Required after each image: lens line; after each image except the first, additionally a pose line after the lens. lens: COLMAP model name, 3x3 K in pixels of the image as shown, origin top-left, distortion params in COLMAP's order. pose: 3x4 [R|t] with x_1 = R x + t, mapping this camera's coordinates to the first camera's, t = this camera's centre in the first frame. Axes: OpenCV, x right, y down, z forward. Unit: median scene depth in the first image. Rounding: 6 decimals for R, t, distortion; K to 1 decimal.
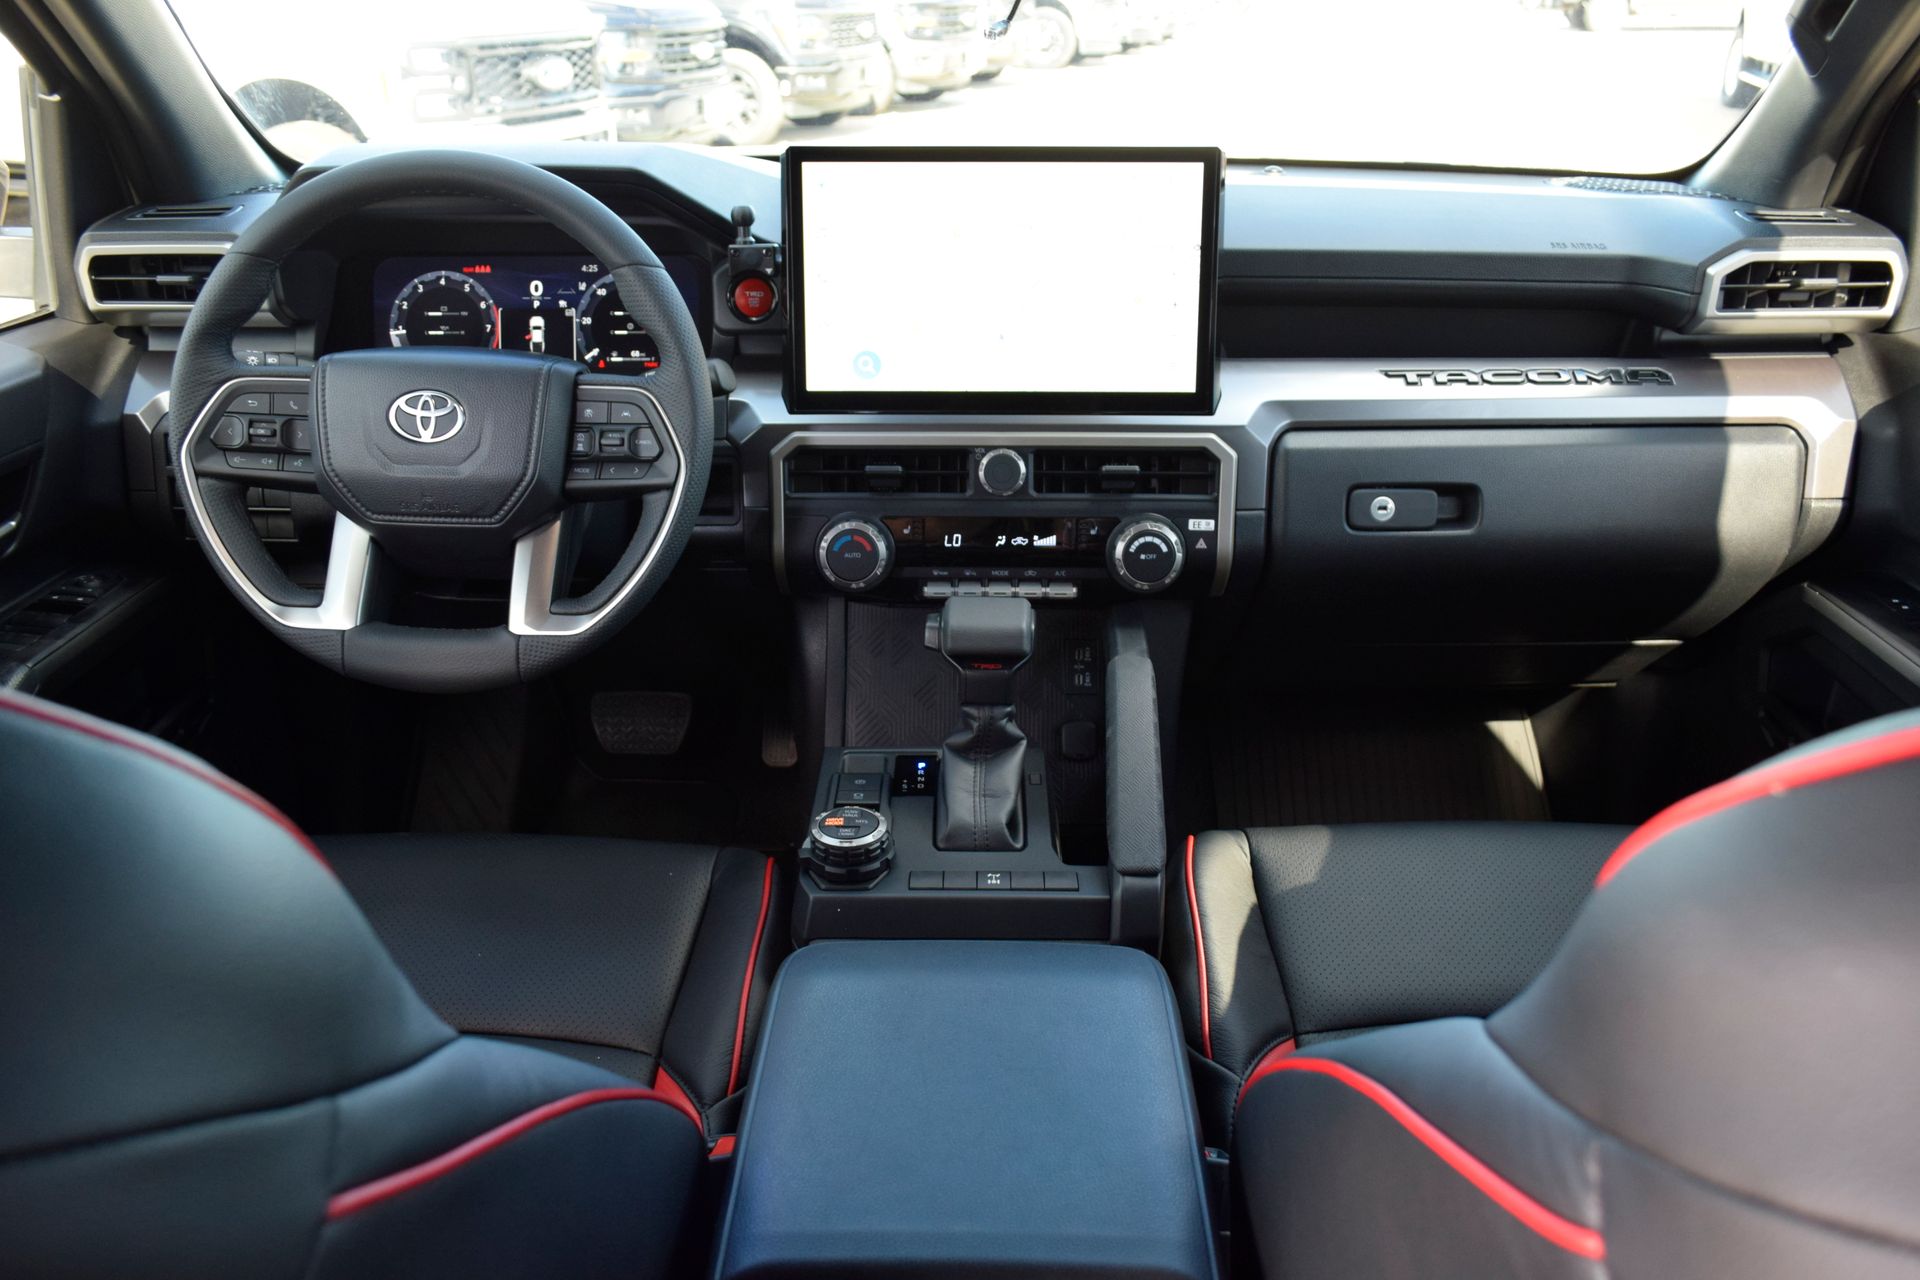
lens RADIAL K [[1456.8, 0, 997.9], [0, 1456.8, 654.3], [0, 0, 1]] dist [-0.020463, 0.020472]
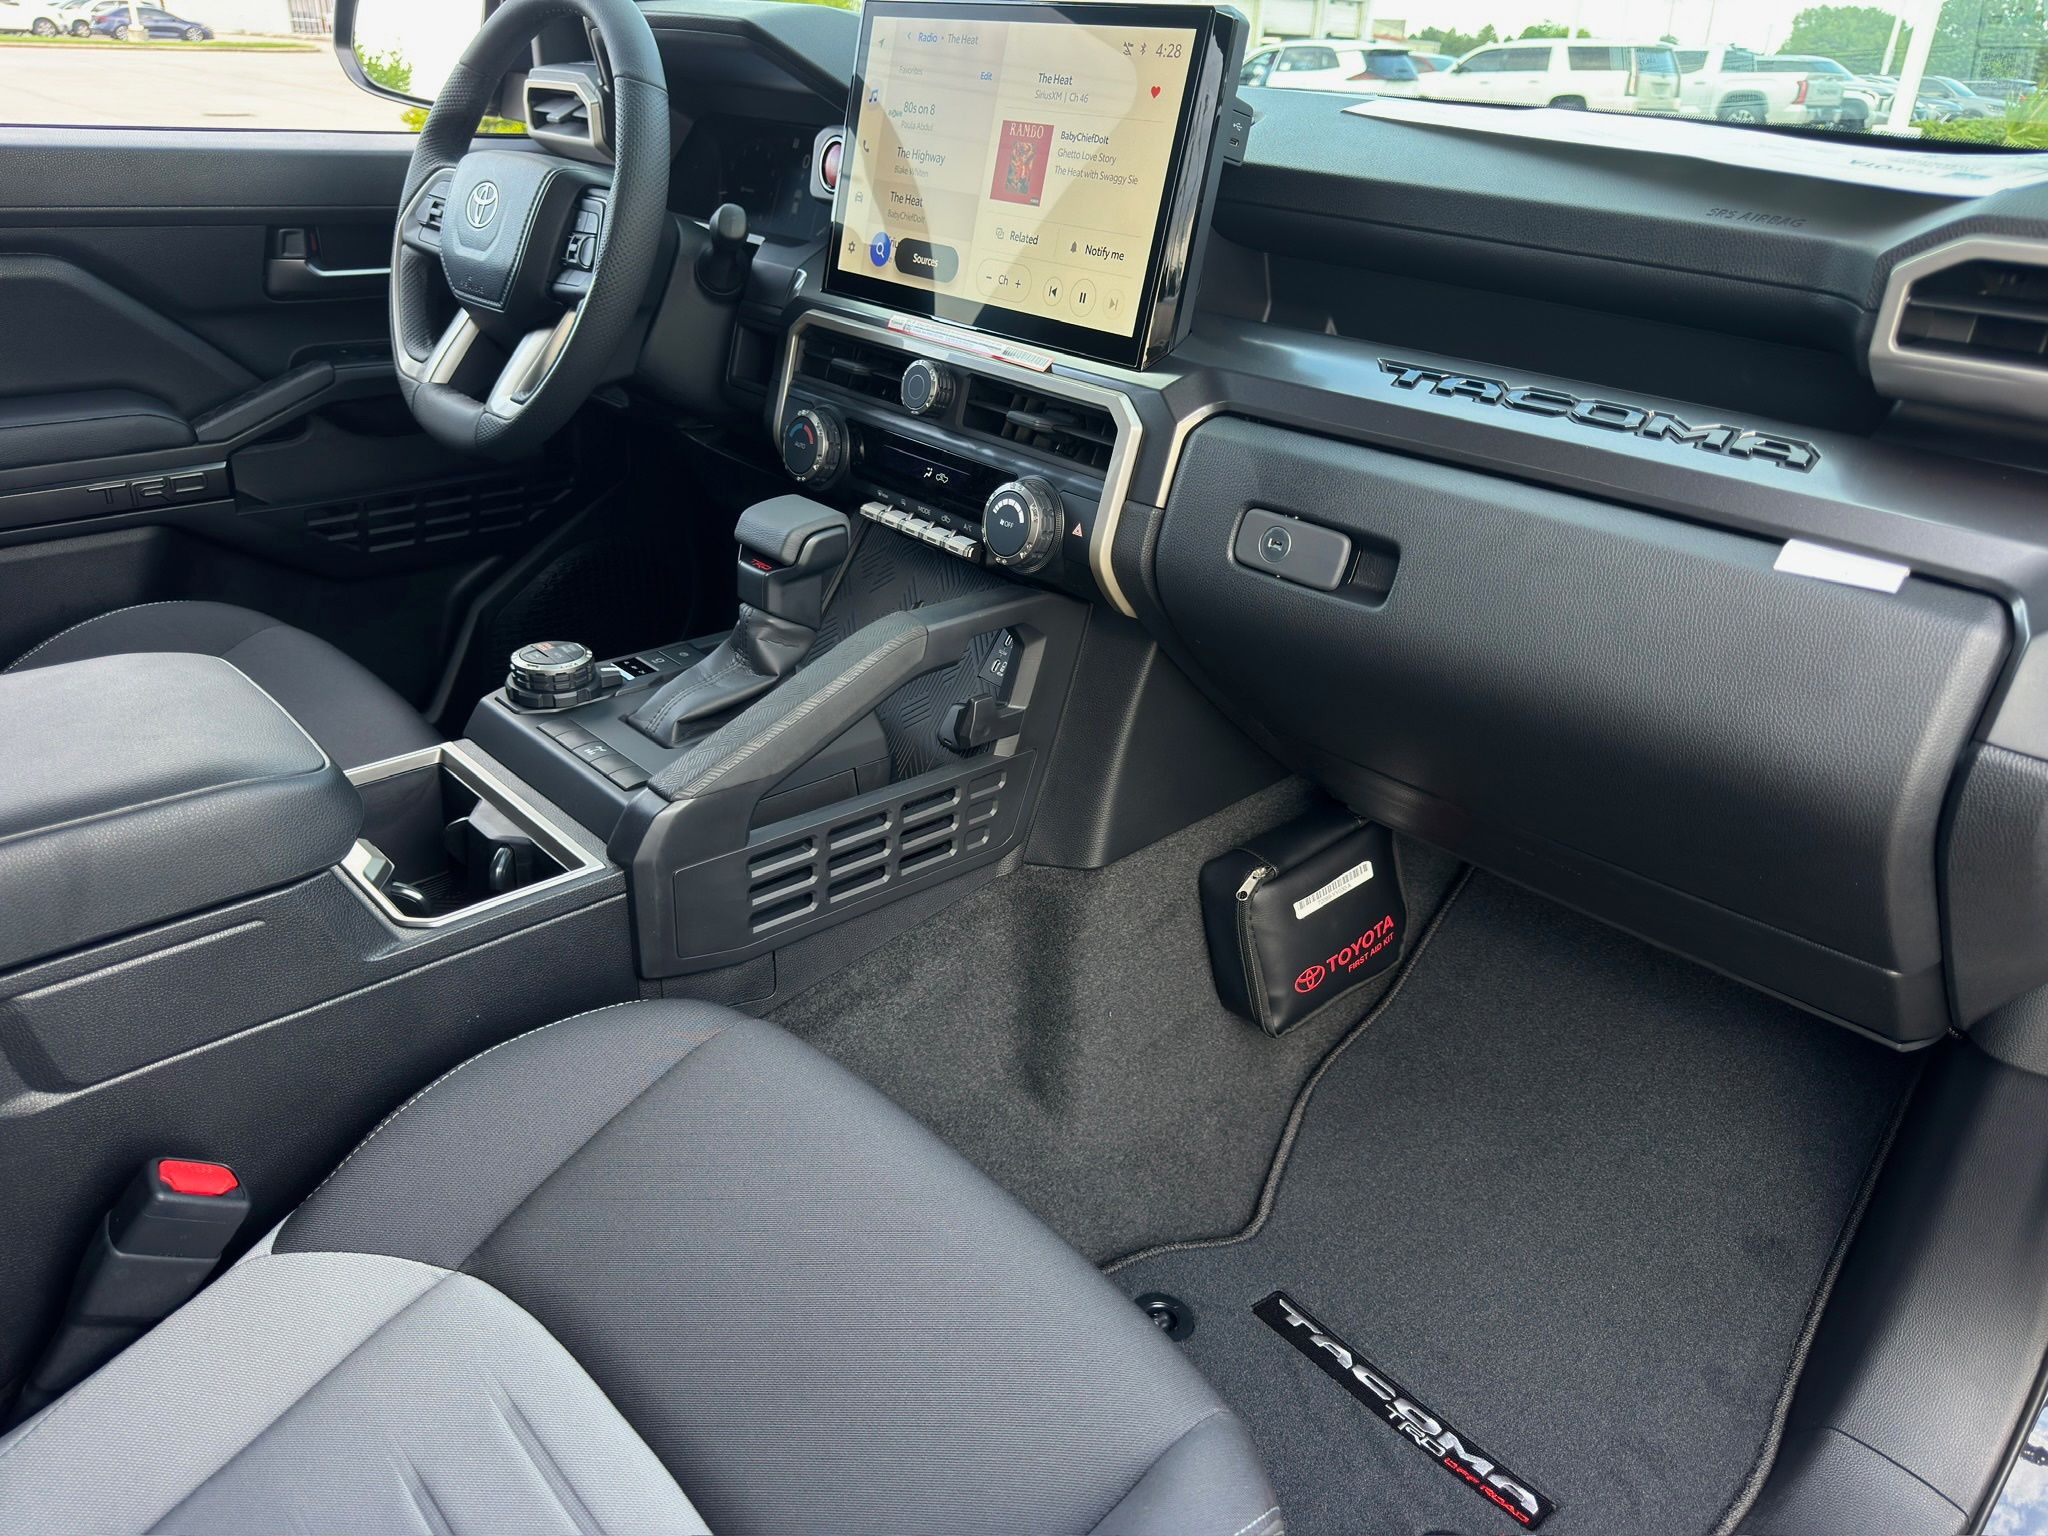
lens RADIAL K [[1435.9, 0, 1008.3], [0, 1435.9, 767.6], [0, 0, 1]] dist [0.036635, -0.051205]
pose [[0.667689, 0.353428, -0.655195, 0.670157], [-0.356819, 0.924367, 0.135003, -0.048634], [0.653354, 0.143646, 0.743299, 0.419025]]
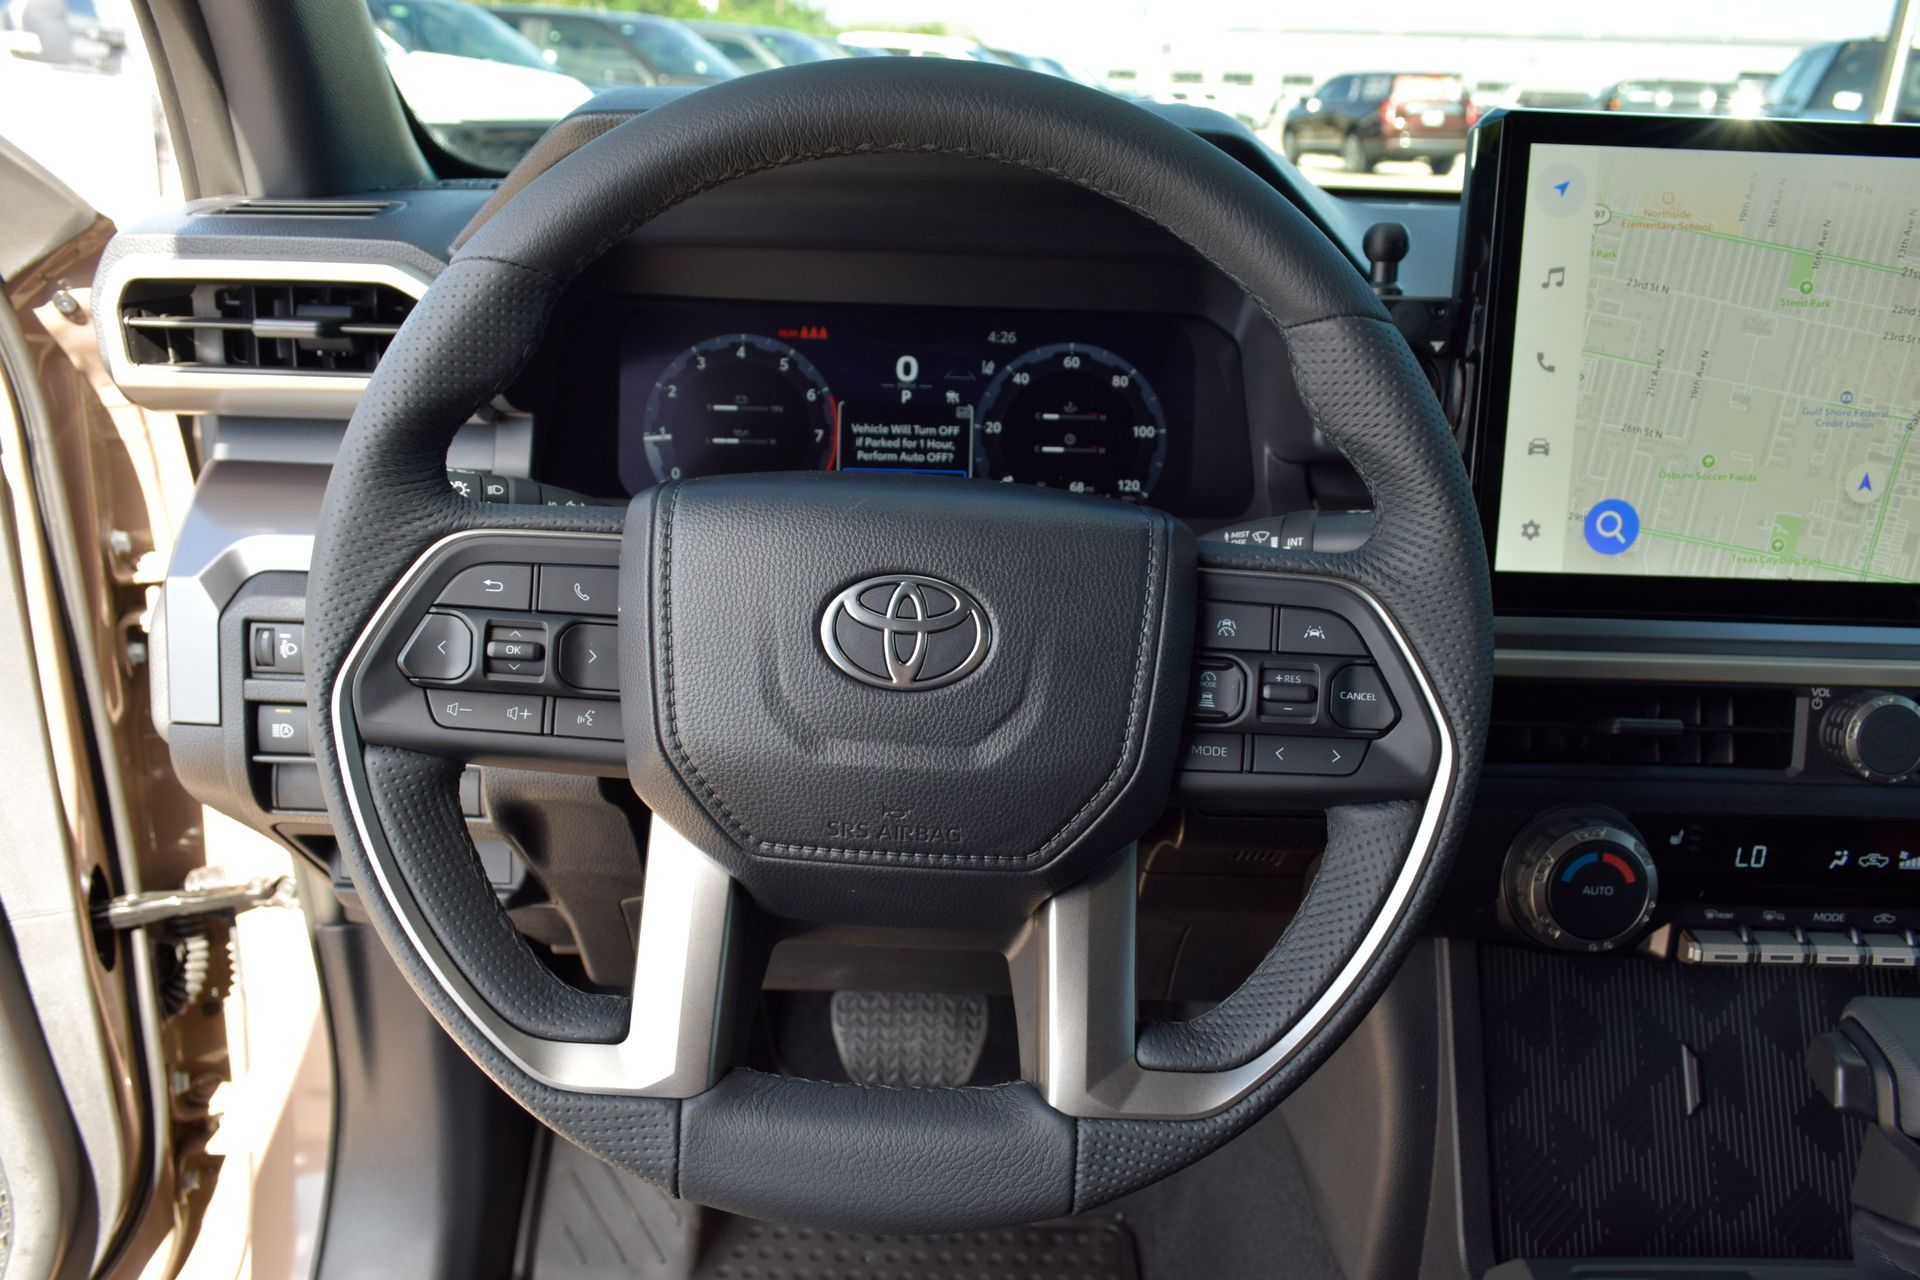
lens RADIAL K [[1456.8, 0, 975.7], [0, 1456.8, 655.3], [0, 0, 1]] dist [-0.020463, 0.020472]
pose [[0.999246, 0.022406, 0.031714, -0.335933], [-0.020023, 0.997089, -0.073571, -0.107981], [-0.033270, 0.072880, 0.996786, 0.480657]]
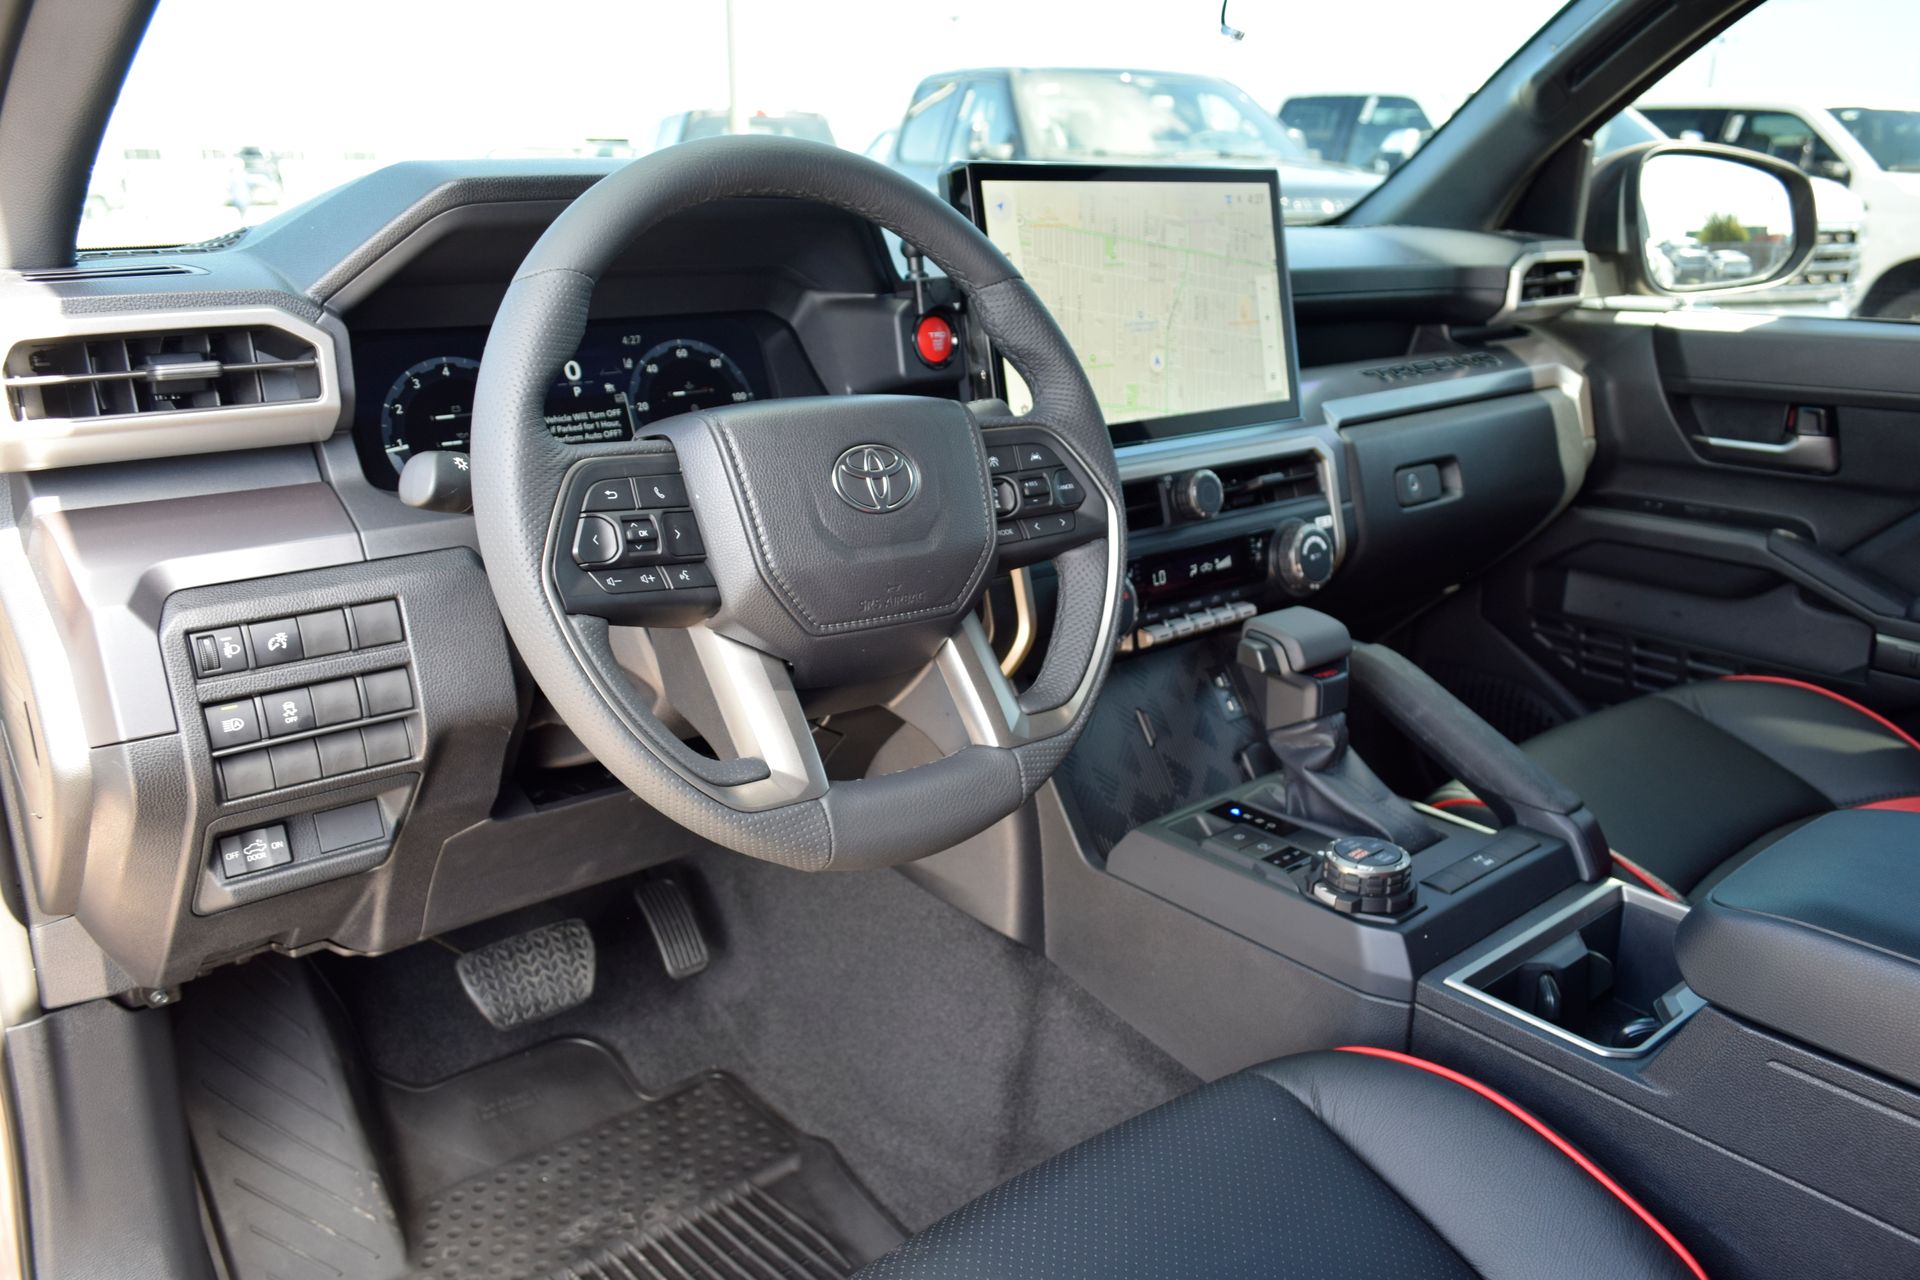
lens RADIAL K [[1456.8, 0, 959.4], [0, 1456.8, 647.3], [0, 0, 1]] dist [-0.020463, 0.020472]
pose [[0.754932, -0.195288, 0.626051, -0.724587], [0.276708, 0.960349, -0.034104, -0.039831], [-0.594567, 0.198979, 0.779036, 0.364688]]
